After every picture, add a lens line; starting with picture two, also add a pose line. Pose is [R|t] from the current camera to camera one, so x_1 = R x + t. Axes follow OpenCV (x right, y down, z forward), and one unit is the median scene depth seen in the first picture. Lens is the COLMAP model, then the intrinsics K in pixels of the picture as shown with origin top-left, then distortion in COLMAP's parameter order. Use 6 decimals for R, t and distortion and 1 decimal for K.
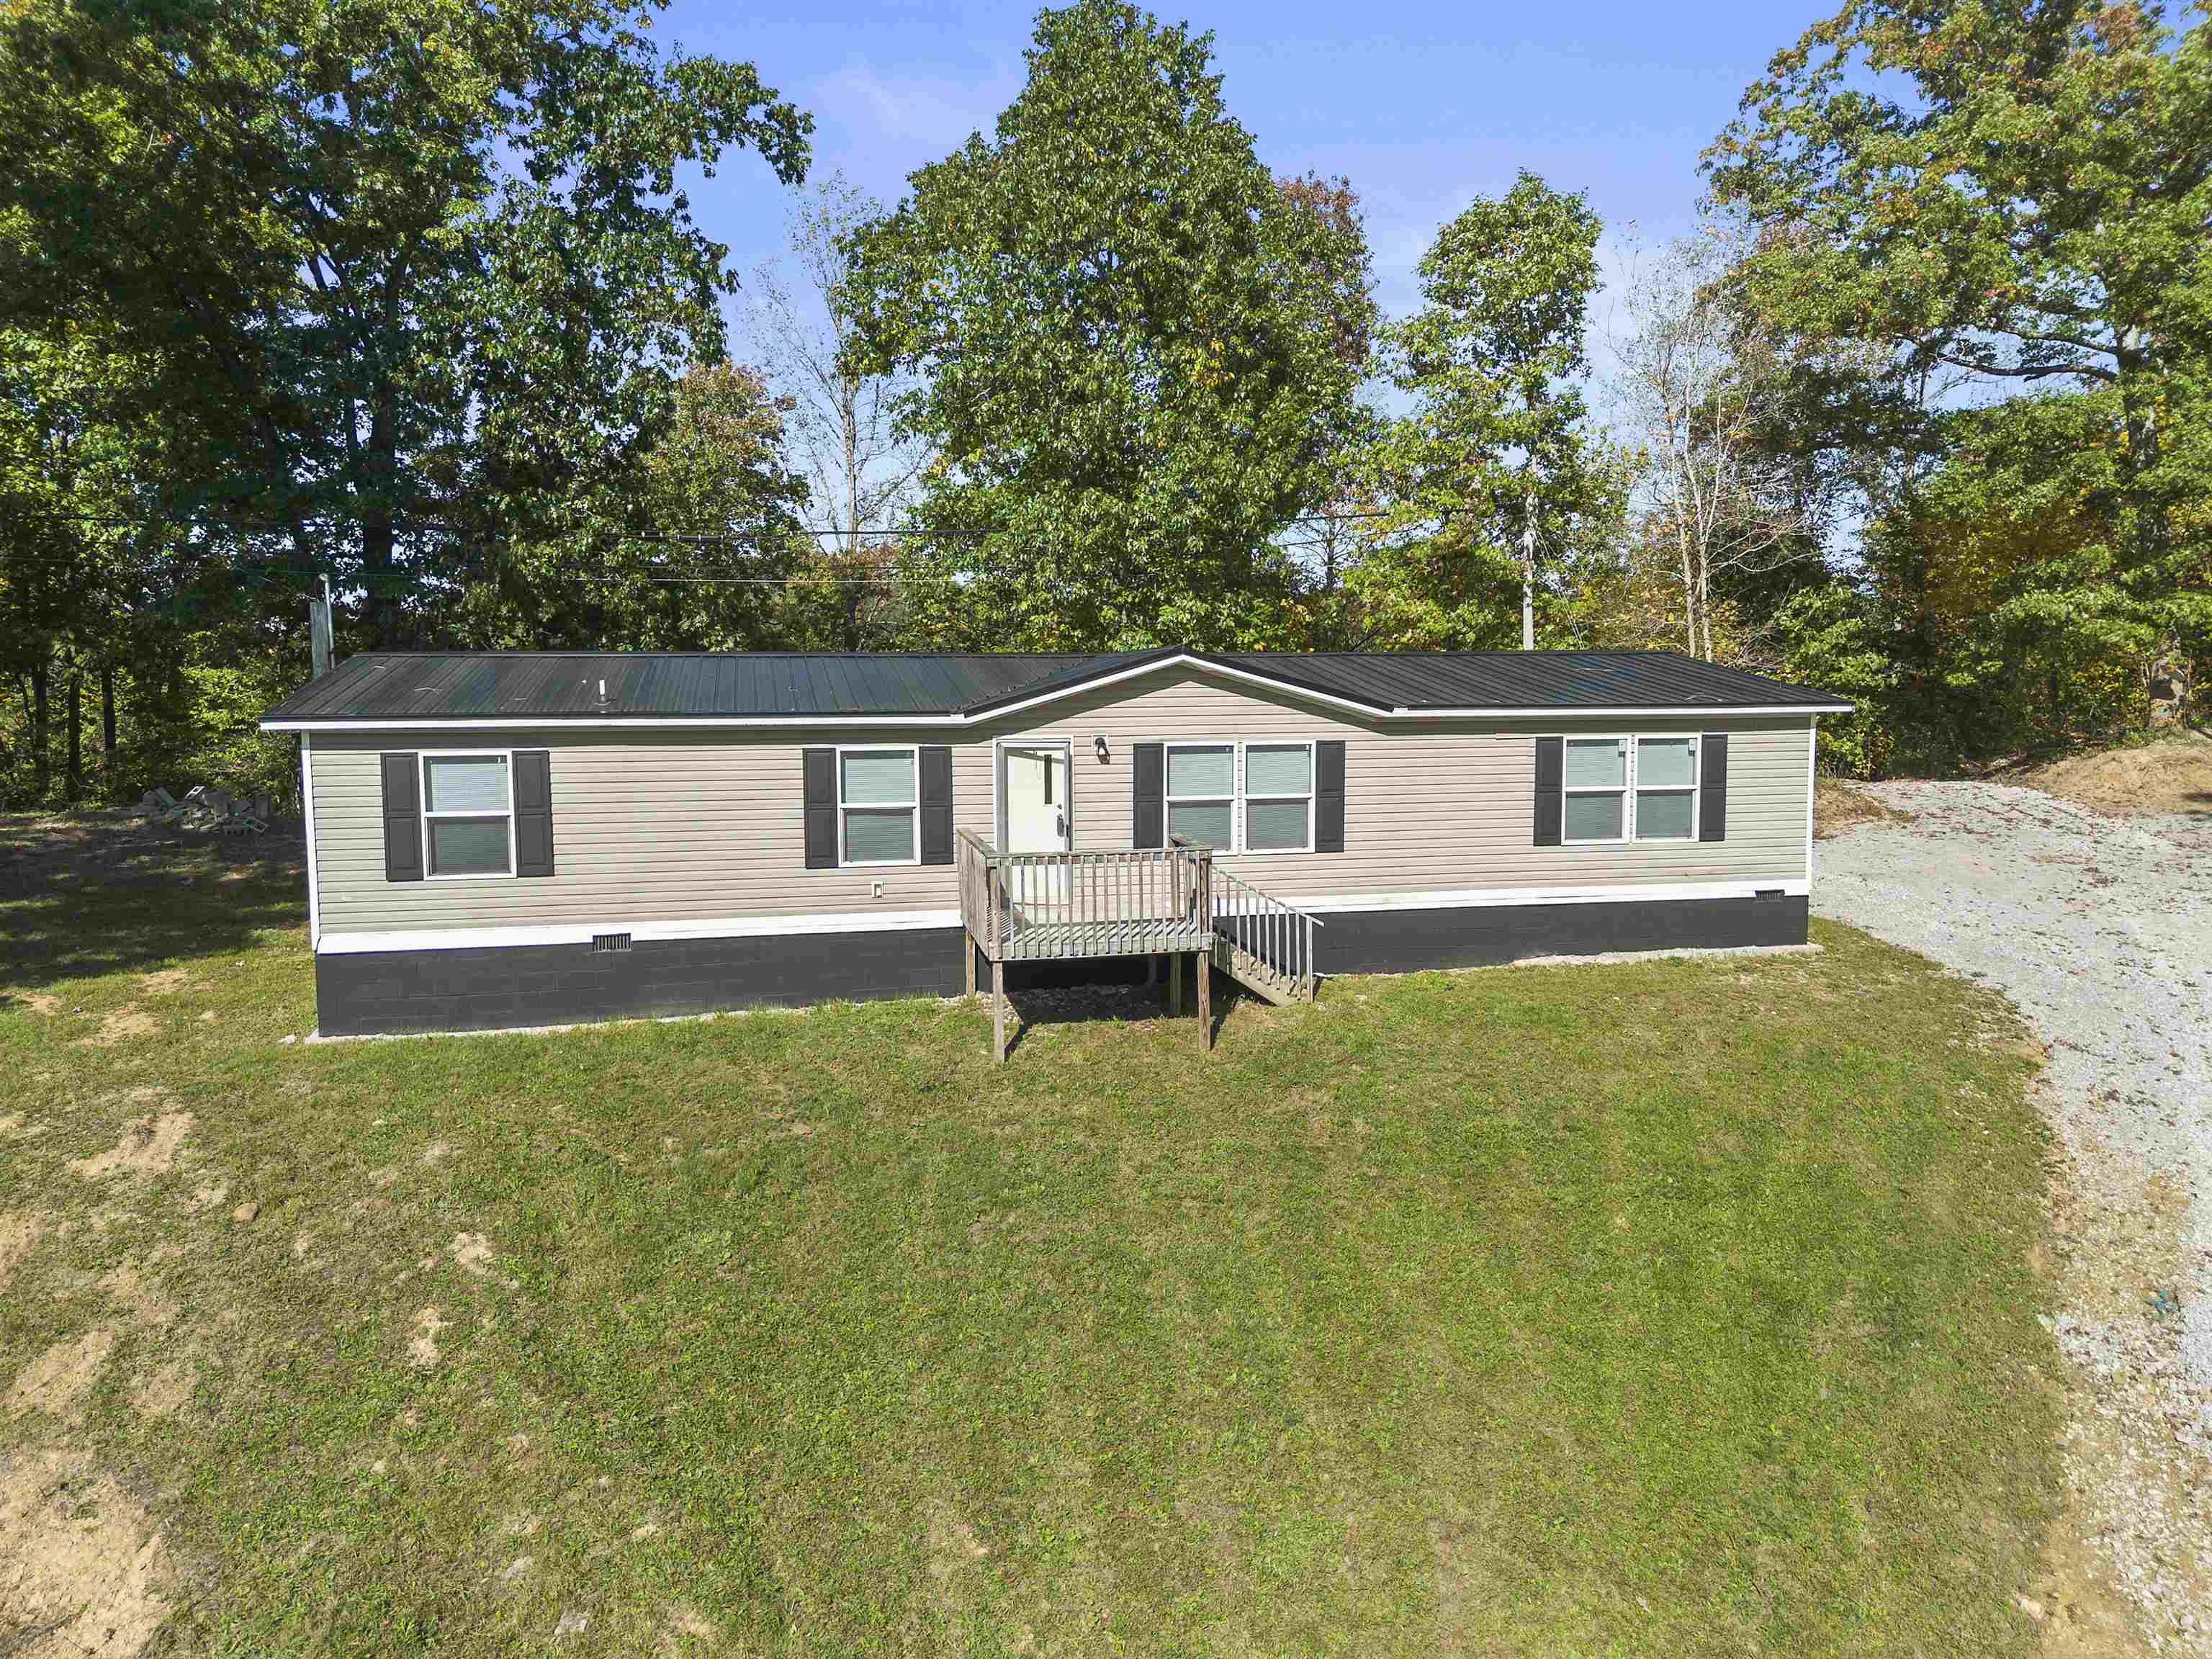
lens RADIAL K [[1589.7, 0, 1115.9], [0, 1589.7, 819.5], [0, 0, 1]] dist [0.065317, -0.065825]
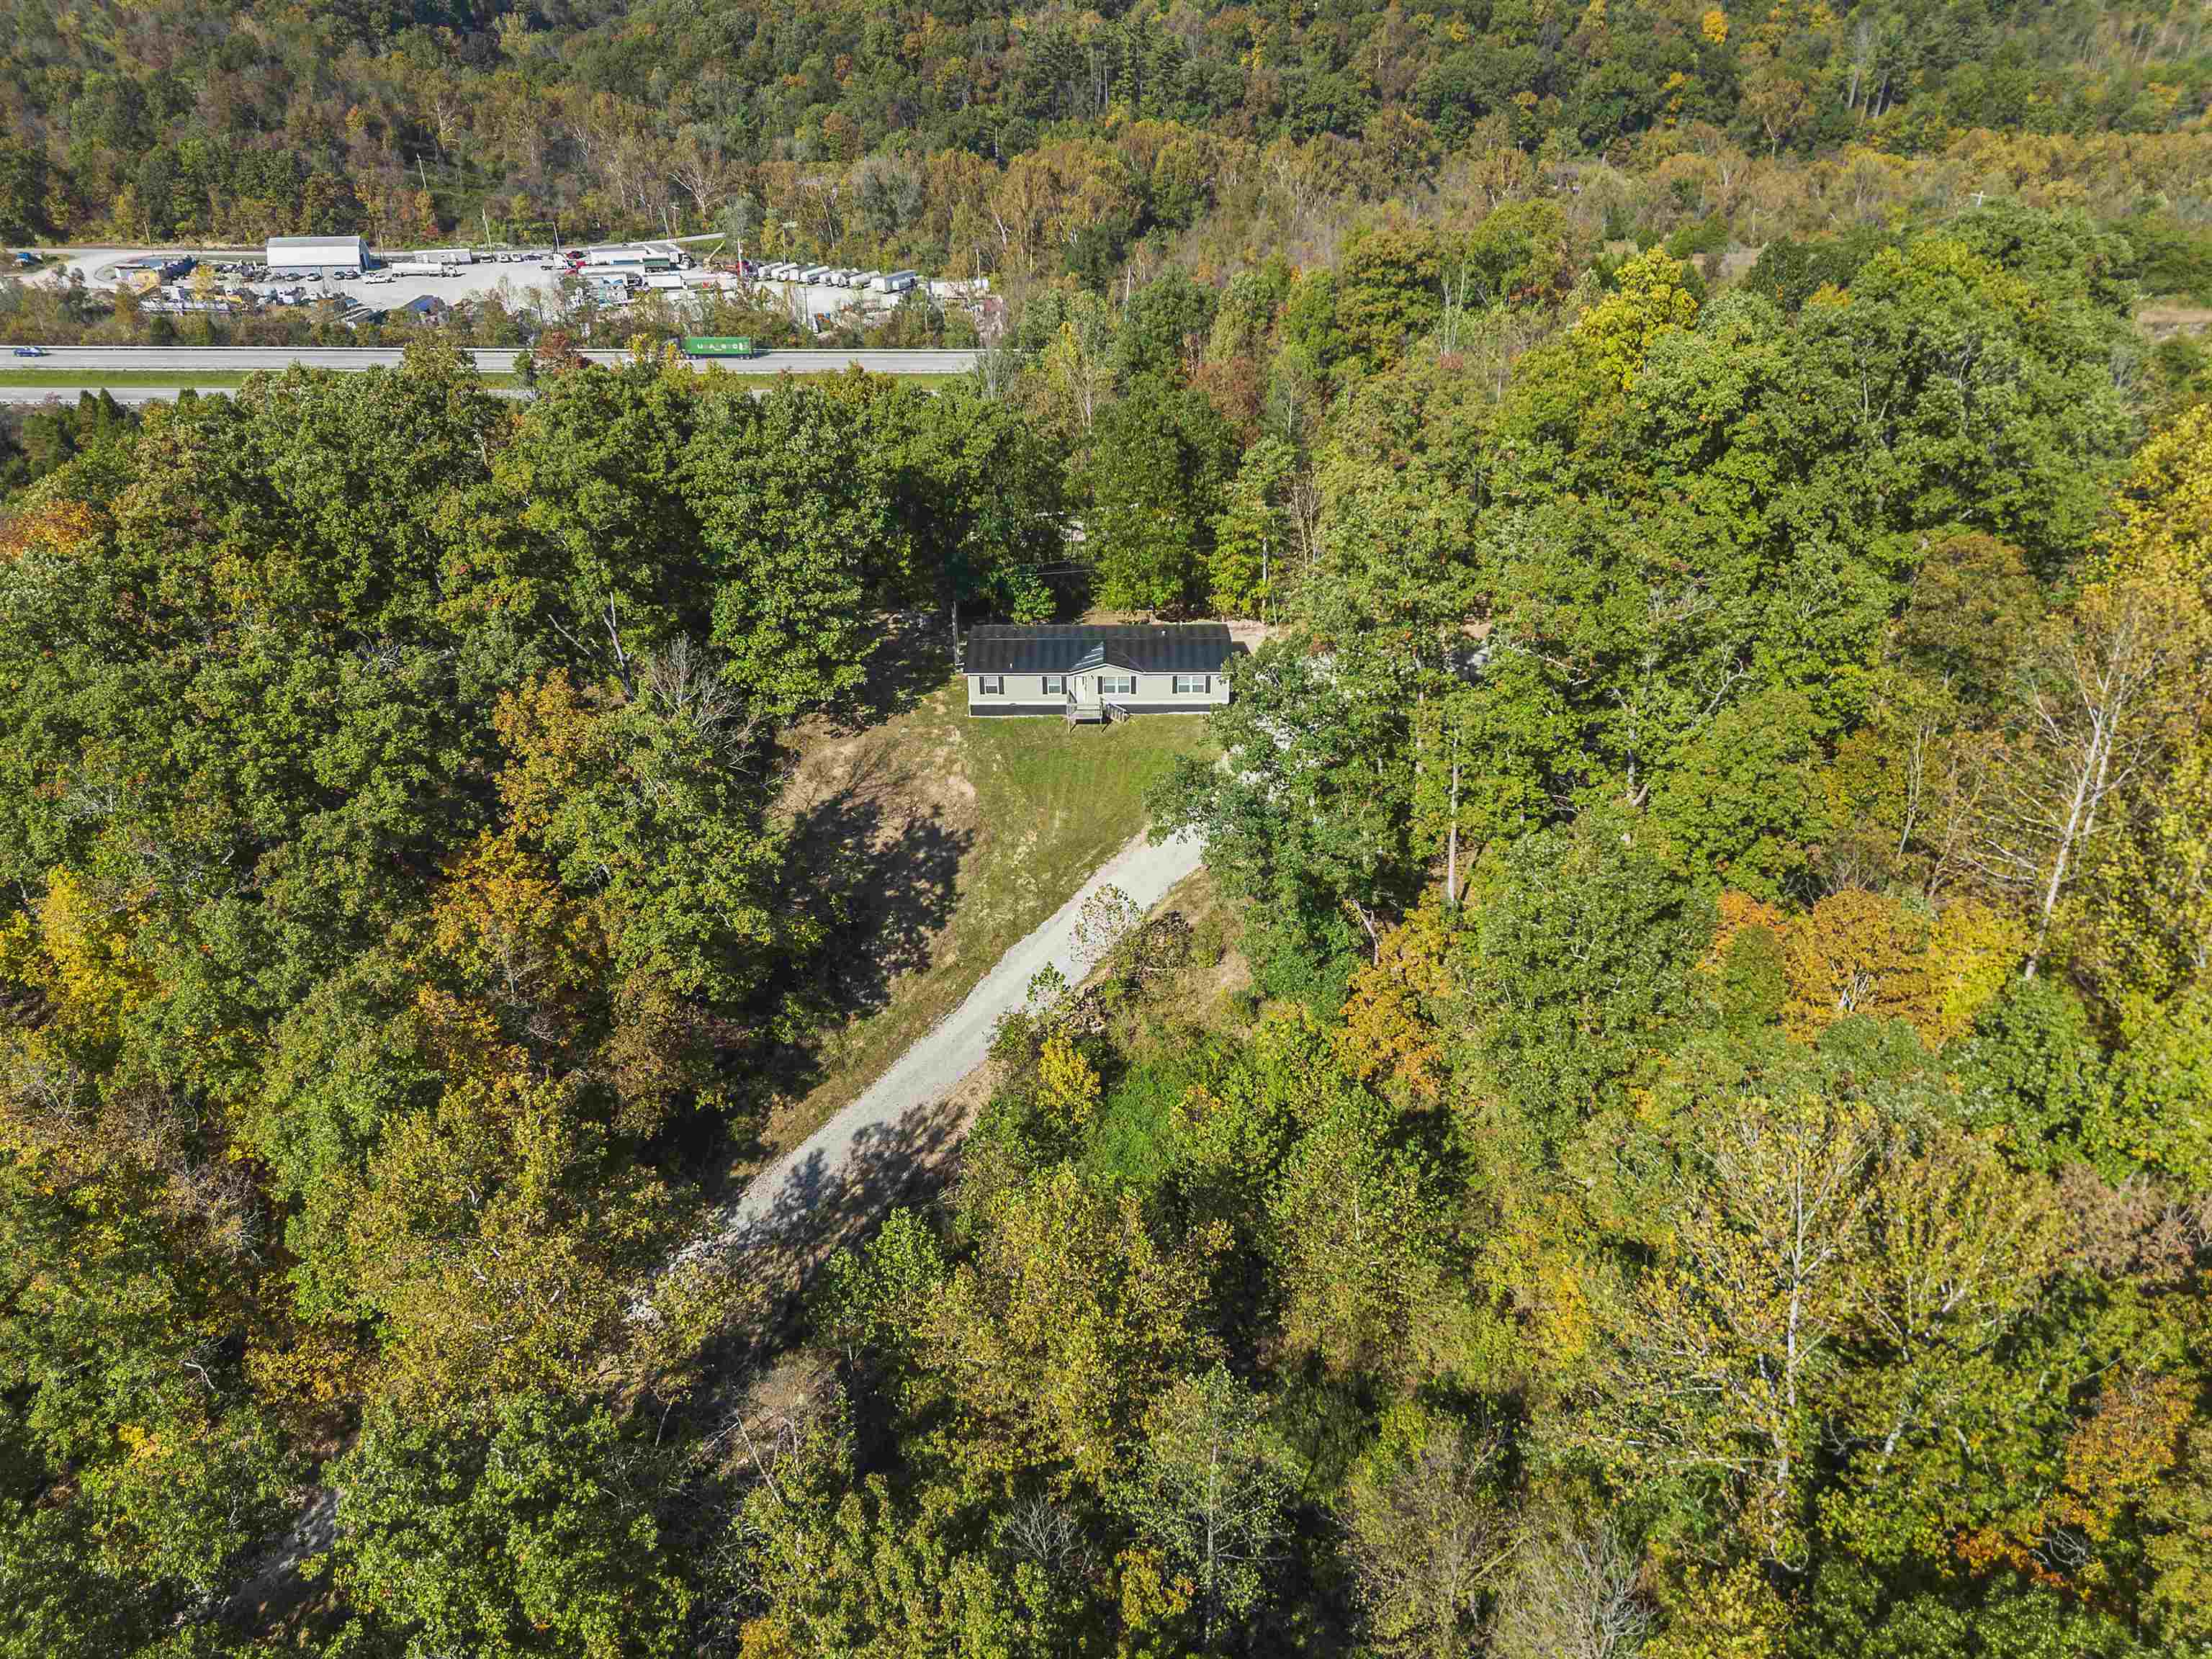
lens RADIAL K [[1595.8, 0, 1114.7], [0, 1595.8, 818.7], [0, 0, 1]] dist [0.052647, -0.035174]
pose [[0.974723, 0.110924, -0.193937, 1.276188], [-0.020335, 0.908488, 0.417415, -2.035867], [0.222490, -0.402920, 0.887780, -4.433991]]
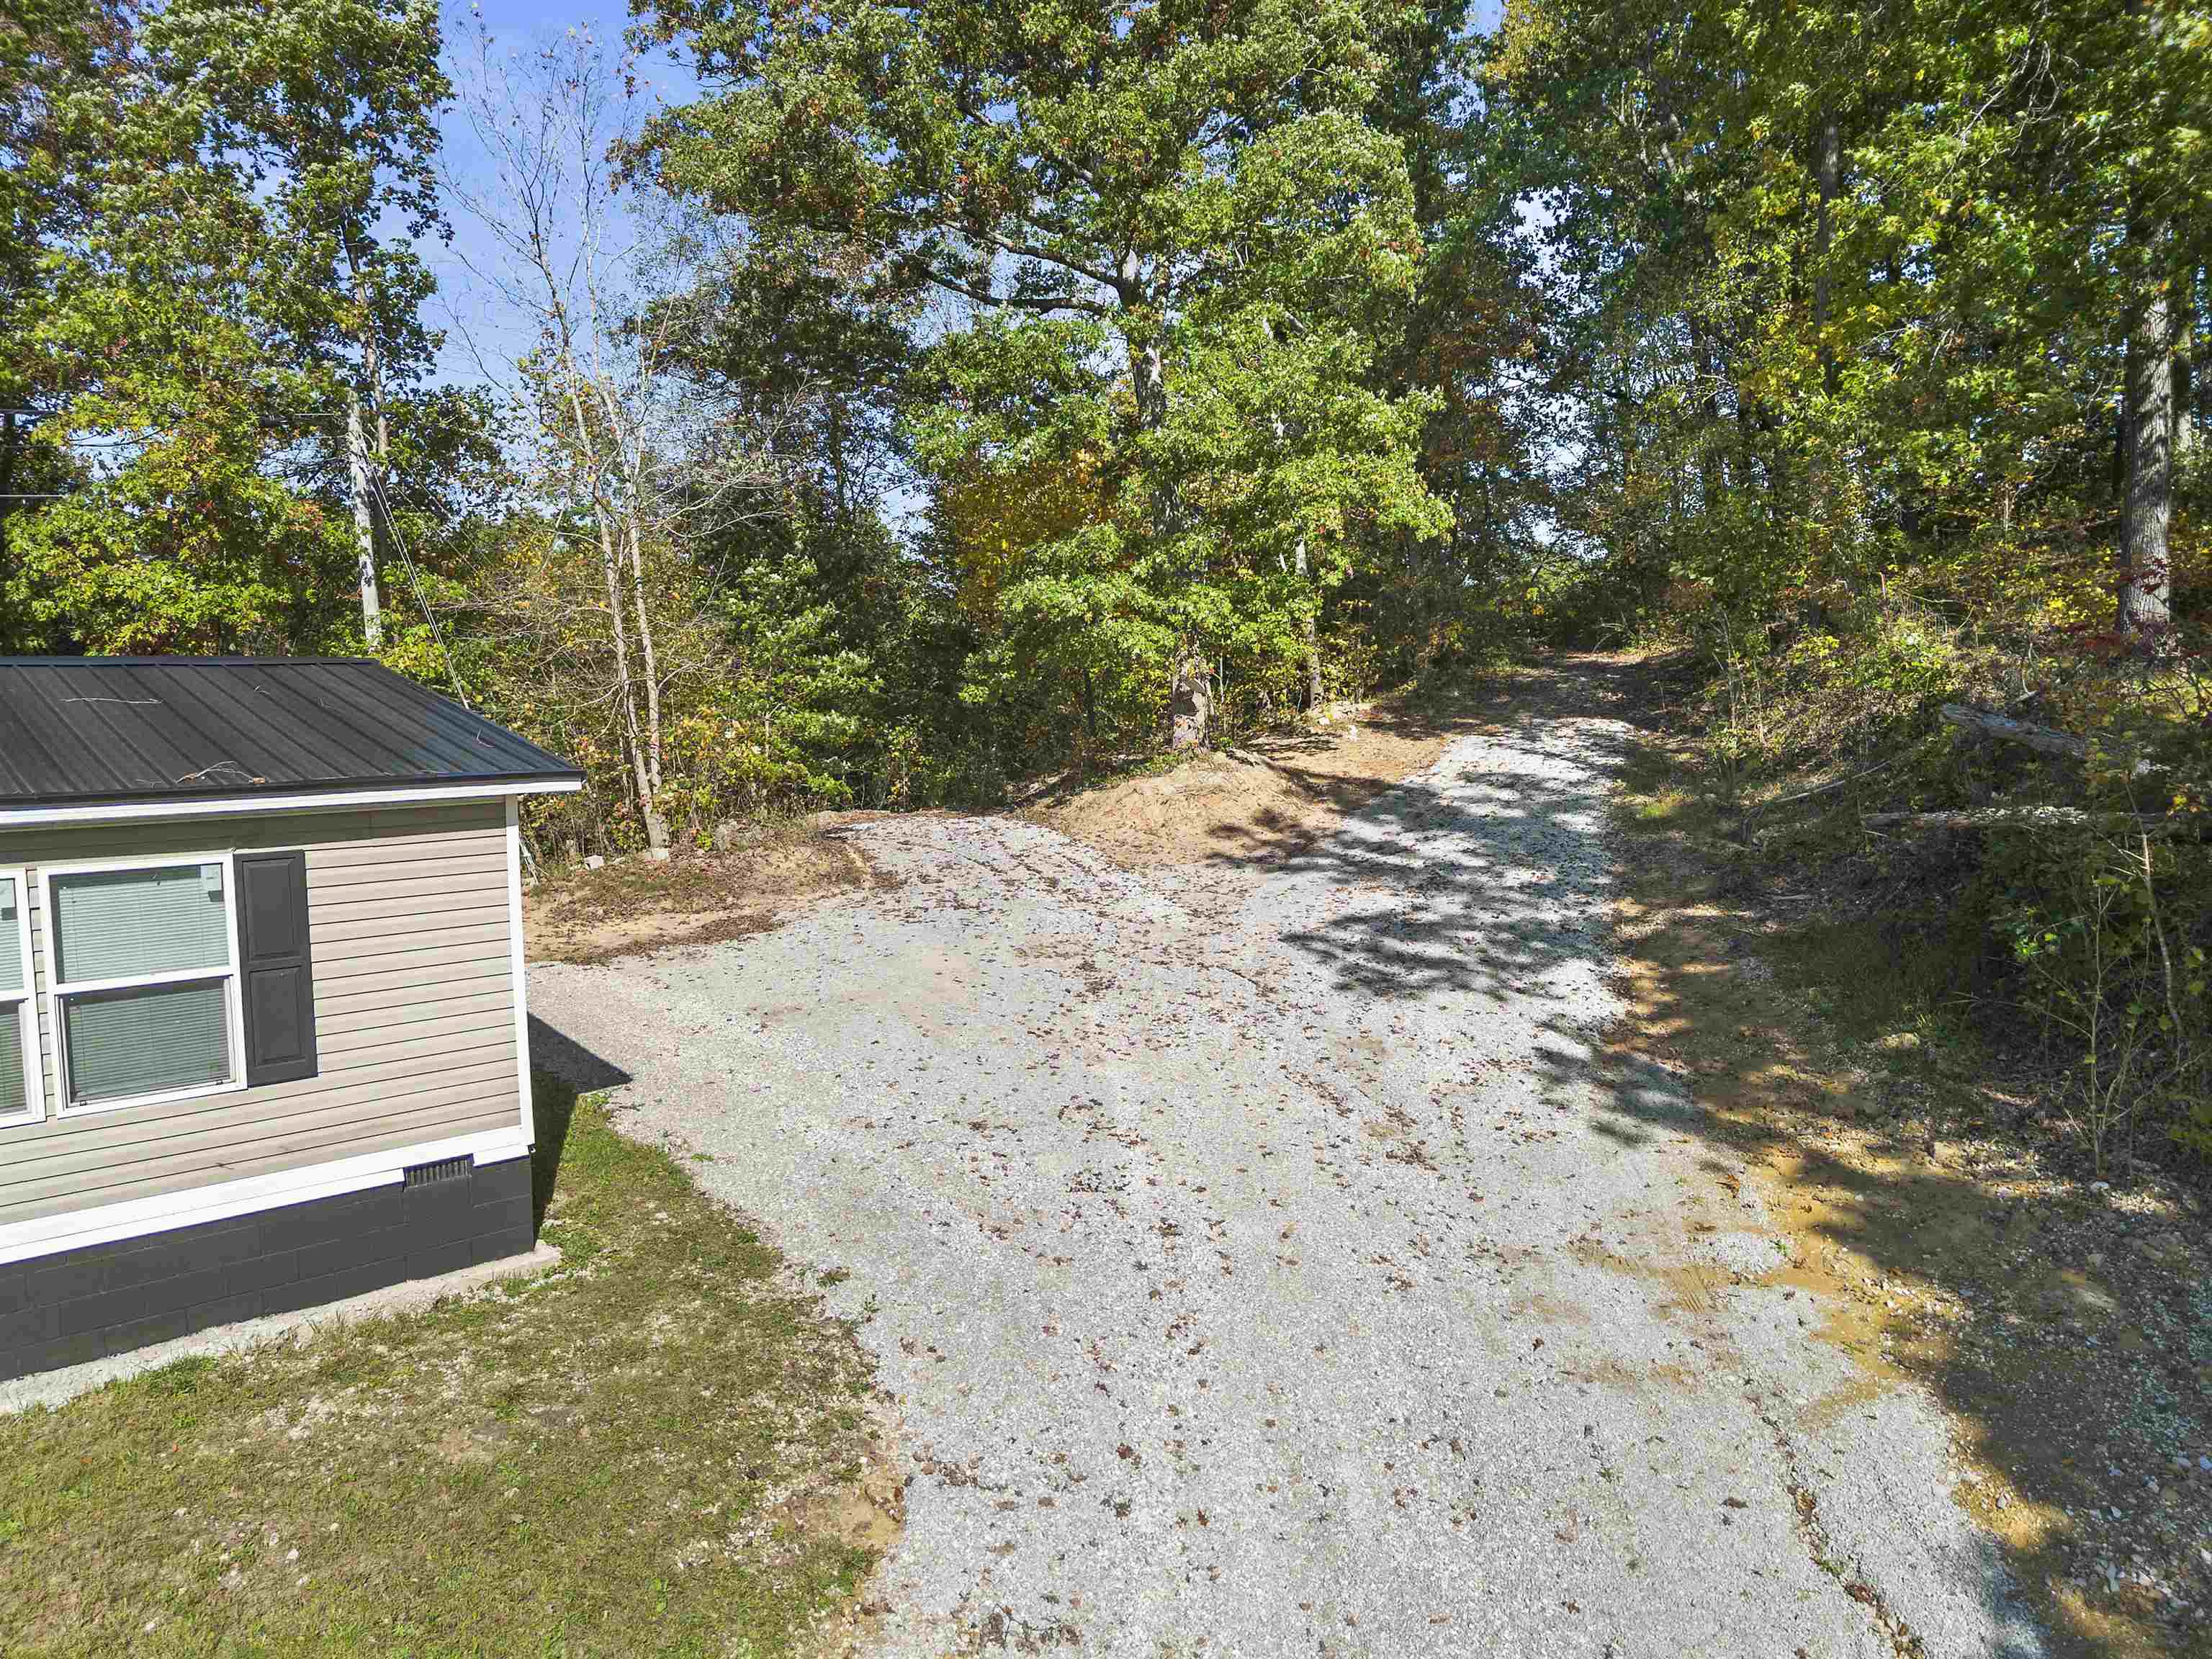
lens RADIAL K [[1589.7, 0, 1115.9], [0, 1589.7, 819.5], [0, 0, 1]] dist [0.065317, -0.065825]
pose [[0.879647, -0.046618, 0.473337, 0.405640], [0.043085, 0.998904, 0.018311, -0.066305], [-0.473672, 0.004287, 0.880691, 0.529154]]
